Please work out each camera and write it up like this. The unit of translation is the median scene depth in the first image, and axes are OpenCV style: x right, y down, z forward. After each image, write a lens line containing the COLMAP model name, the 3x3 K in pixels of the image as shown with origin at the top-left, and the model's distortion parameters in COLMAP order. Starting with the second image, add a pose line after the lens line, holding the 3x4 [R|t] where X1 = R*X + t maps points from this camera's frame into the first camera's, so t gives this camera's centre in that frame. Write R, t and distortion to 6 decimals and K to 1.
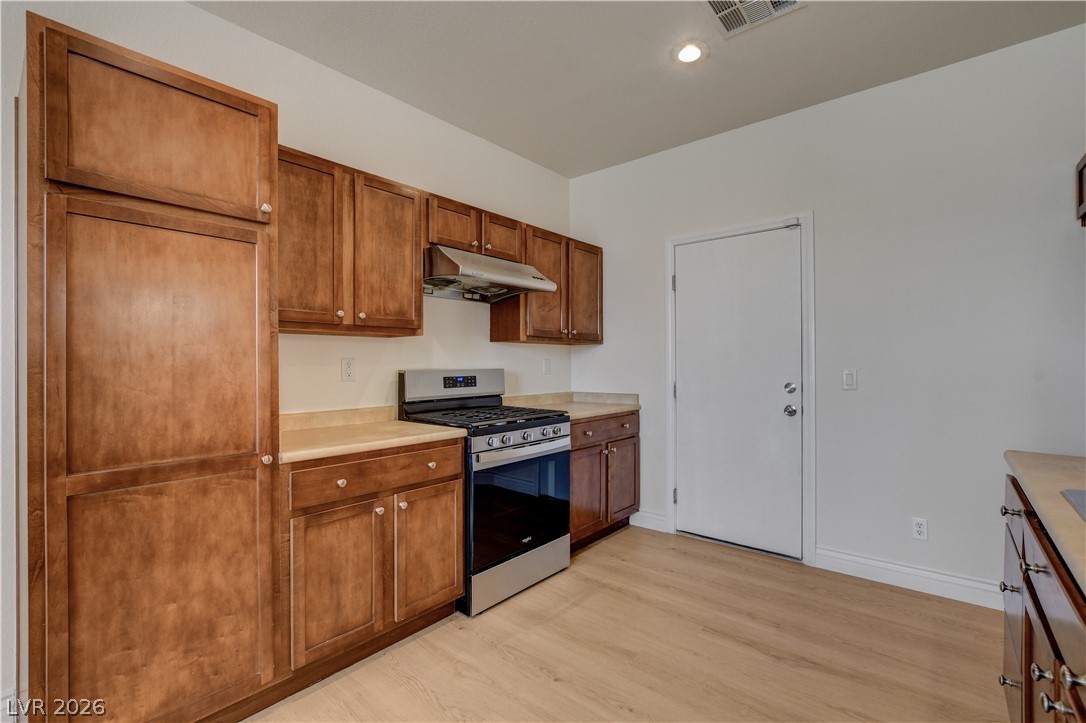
lens RADIAL K [[484.5, 0, 543.0], [0, 484.5, 361.5], [0, 0, 1]] dist [-0.018945, 0.000600]
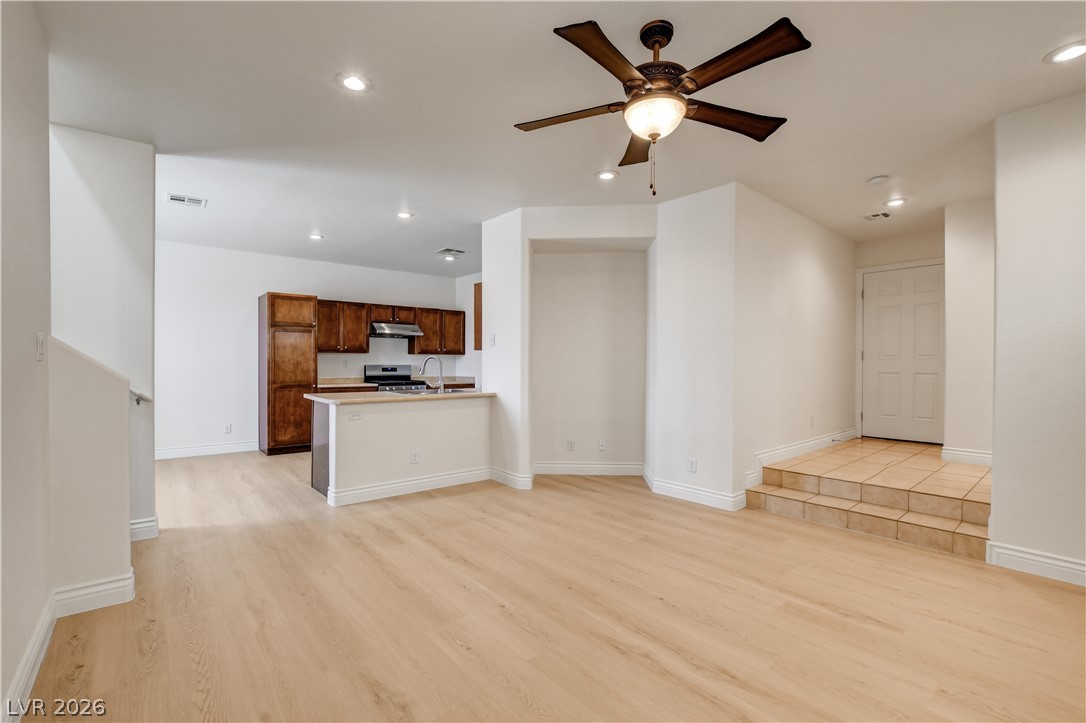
lens RADIAL K [[483.2, 0, 537.9], [0, 483.2, 367.7], [0, 0, 1]] dist [-0.021108, 0.000202]
pose [[0.984478, 0.010078, -0.175221, 1.984616], [-0.008139, 0.999897, 0.011780, -0.012648], [0.175321, -0.010171, 0.984459, -2.649017]]
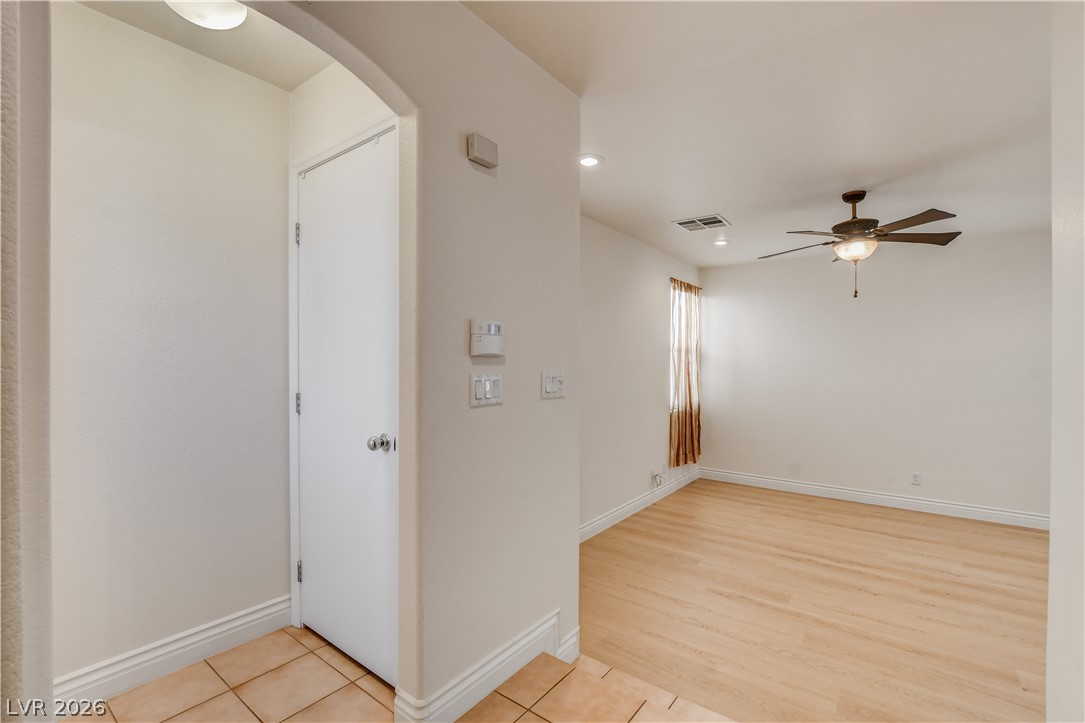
lens RADIAL K [[482.8, 0, 537.4], [0, 482.8, 367.6], [0, 0, 1]] dist [-0.021108, 0.000202]
pose [[-0.999440, 0.004379, -0.033186, 3.557789], [0.003940, 0.999904, 0.013288, -0.208142], [0.033241, 0.013150, -0.999361, 0.840599]]
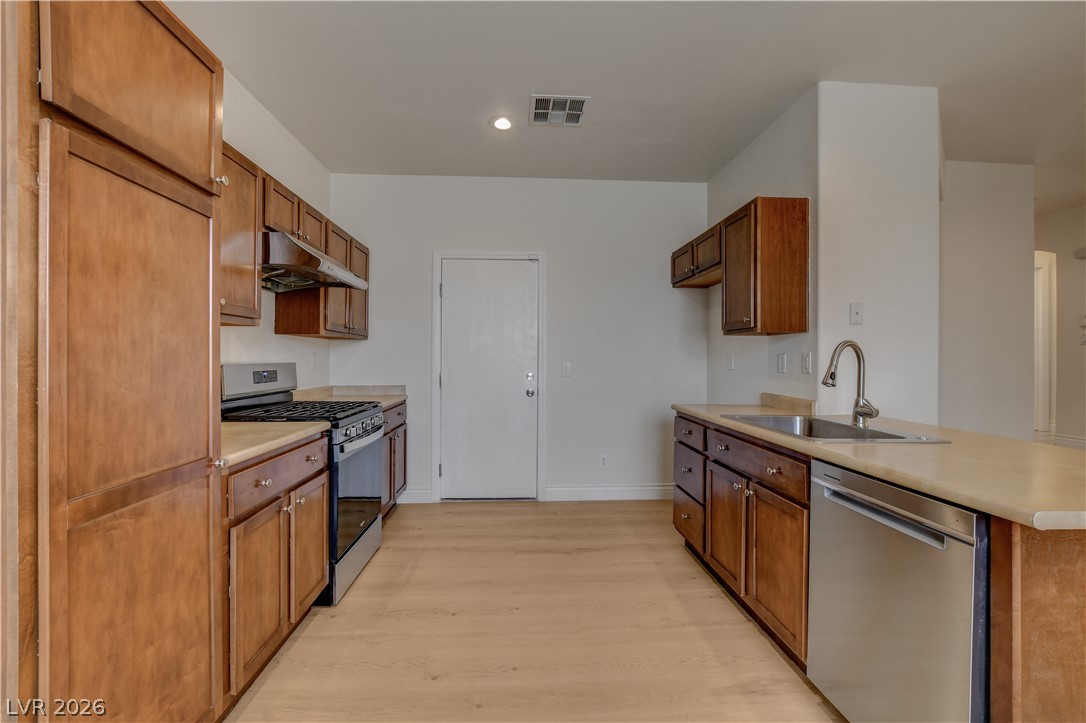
lens RADIAL K [[478.8, 0, 545.9], [0, 478.8, 358.8], [0, 0, 1]] dist [-0.017017, 0.000871]
pose [[0.720306, 0.006173, 0.693629, -0.754727], [-0.009166, 0.999958, 0.000618, 0.004370], [-0.693595, -0.006803, 0.720333, -0.046390]]
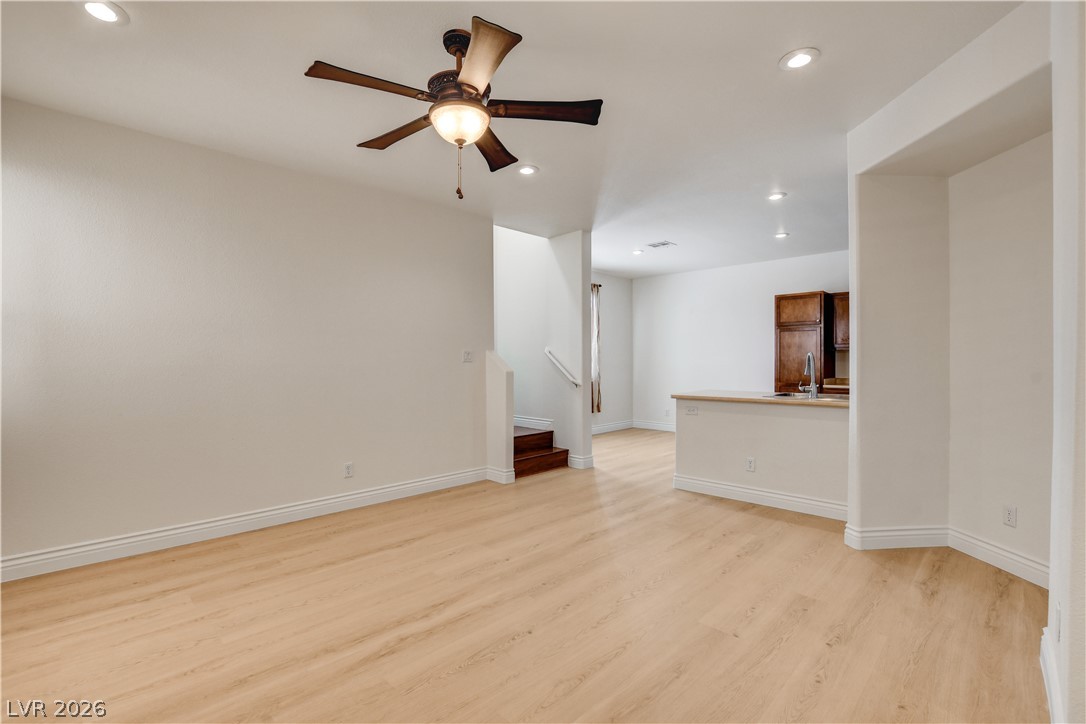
lens RADIAL K [[483.2, 0, 537.9], [0, 483.2, 368.2], [0, 0, 1]] dist [-0.021108, 0.000202]
pose [[-0.086028, 0.016922, -0.996149, 3.451176], [0.006783, 0.999843, 0.016399, -0.015229], [0.996270, -0.005346, -0.086129, -0.908789]]
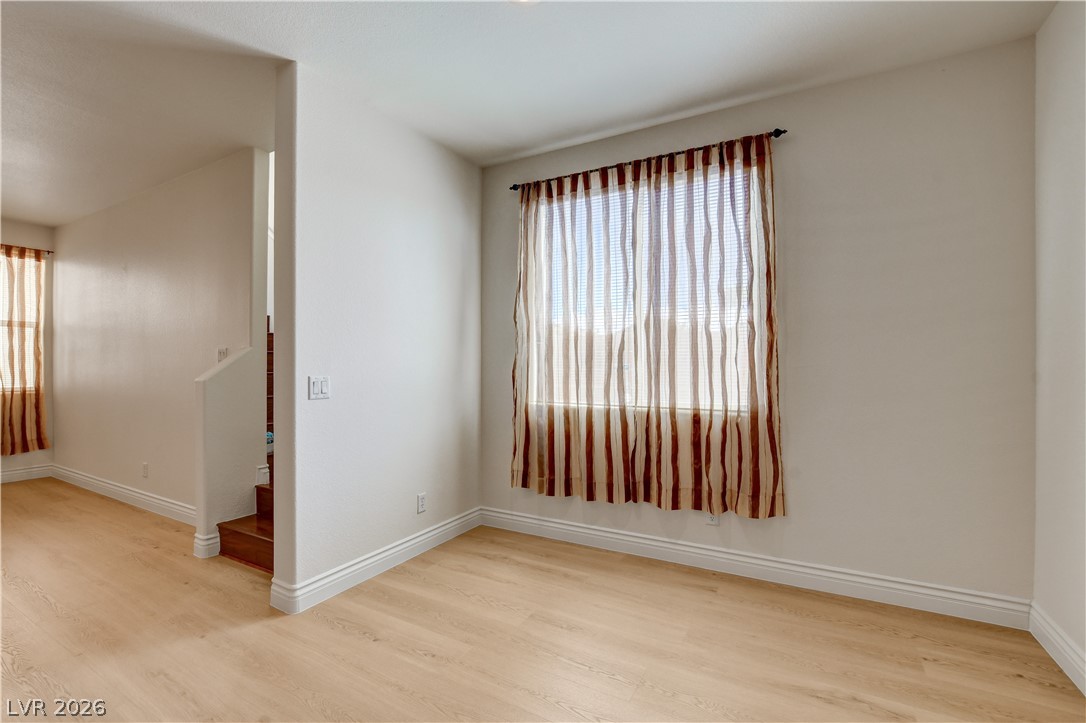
lens RADIAL K [[484.5, 0, 543.0], [0, 484.5, 361.5], [0, 0, 1]] dist [-0.018945, 0.000600]
pose [[-0.982808, 0.003124, -0.184603, -0.577504], [0.005029, 0.999939, -0.009850, 0.004686], [0.184561, -0.010609, -0.982764, 0.768161]]
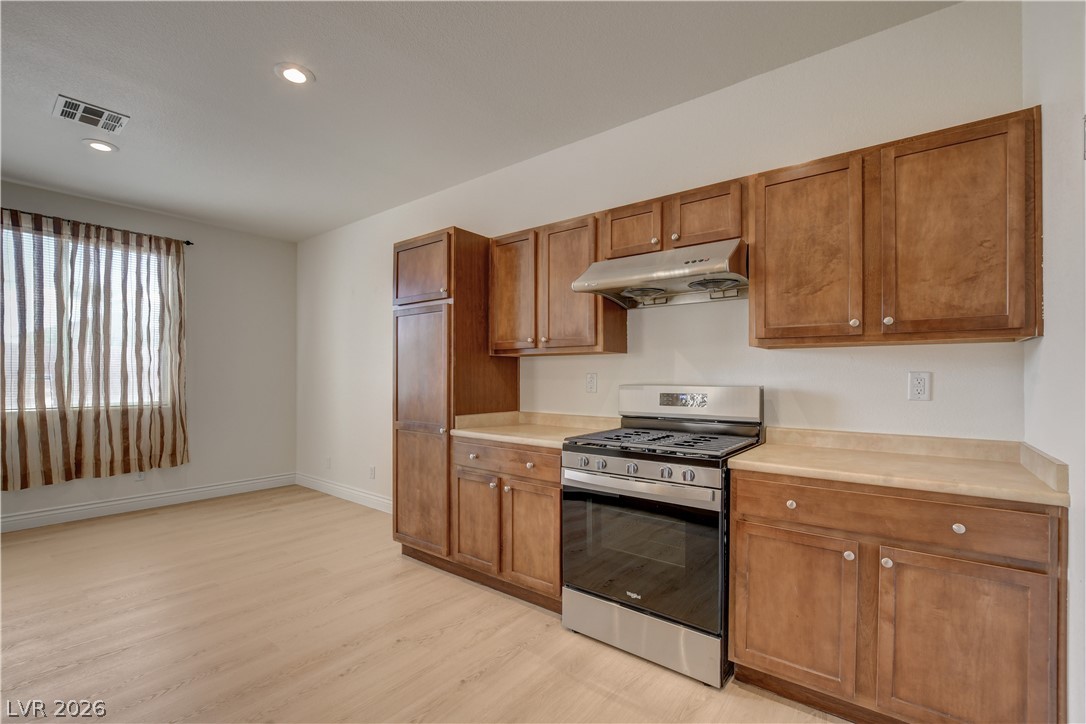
lens RADIAL K [[480.5, 0, 536.2], [0, 480.5, 378.6], [0, 0, 1]] dist [-0.017486, 0.000148]
pose [[0.028928, 0.008002, -0.999549, 1.221178], [-0.000316, 0.999968, 0.007997, -0.004304], [0.999581, 0.000085, 0.028930, 1.297737]]
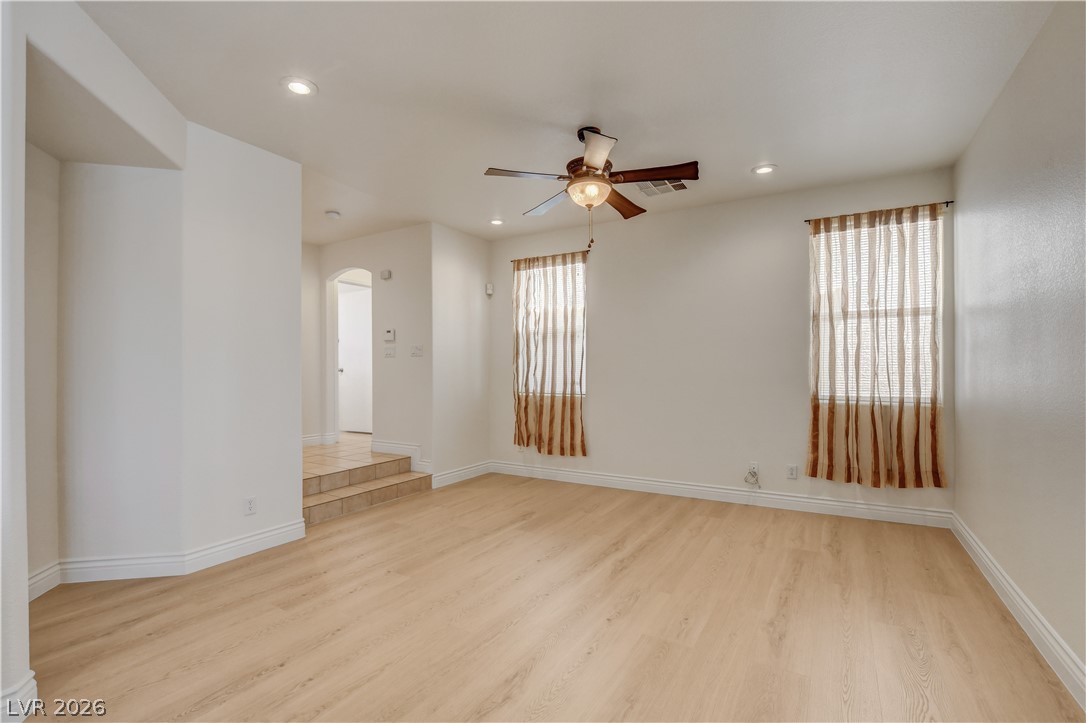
lens RADIAL K [[485.4, 0, 544.4], [0, 485.4, 375.6], [0, 0, 1]] dist [-0.020110, -0.000007]
pose [[-0.160412, -0.005842, 0.987033, 0.206311], [0.001468, 0.999980, 0.006157, 0.003944], [-0.987049, 0.002437, -0.160400, -0.764492]]
